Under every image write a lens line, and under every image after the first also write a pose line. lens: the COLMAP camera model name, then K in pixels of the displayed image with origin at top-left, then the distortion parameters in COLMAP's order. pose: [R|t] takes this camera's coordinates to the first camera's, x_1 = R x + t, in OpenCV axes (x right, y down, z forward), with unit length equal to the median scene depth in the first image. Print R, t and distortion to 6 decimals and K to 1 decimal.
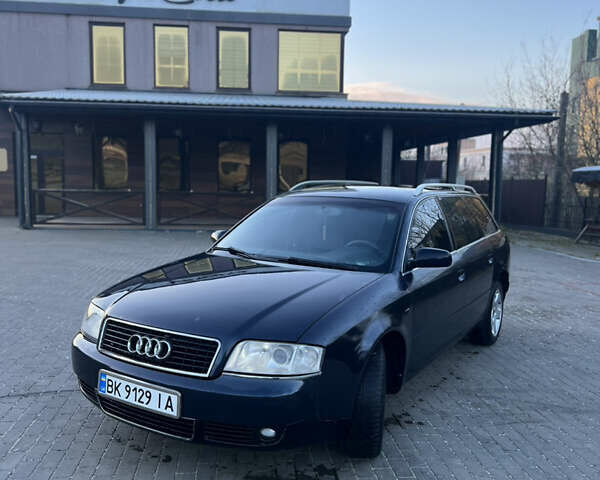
lens RADIAL K [[603.4, 0, 300.0], [0, 603.4, 240.0], [0, 0, 1]] dist [0.064336, 0.000745]
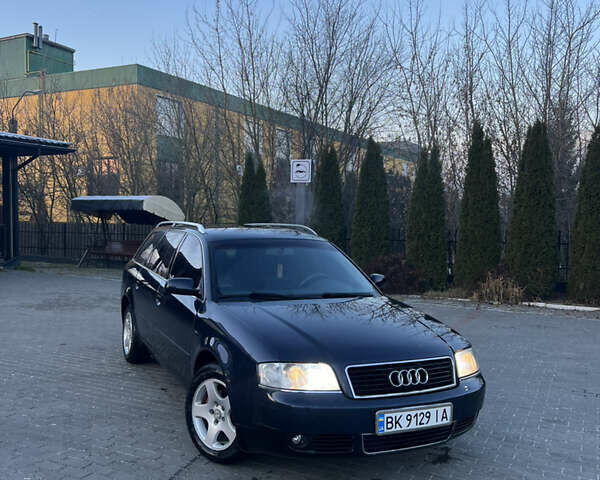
lens RADIAL K [[603.4, 0, 300.0], [0, 603.4, 240.0], [0, 0, 1]] dist [0.064336, 0.000745]
pose [[0.550888, -0.060698, 0.832369, -1.332018], [0.089447, 0.995901, 0.013424, -0.123710], [-0.829772, 0.067058, 0.554059, 0.511972]]
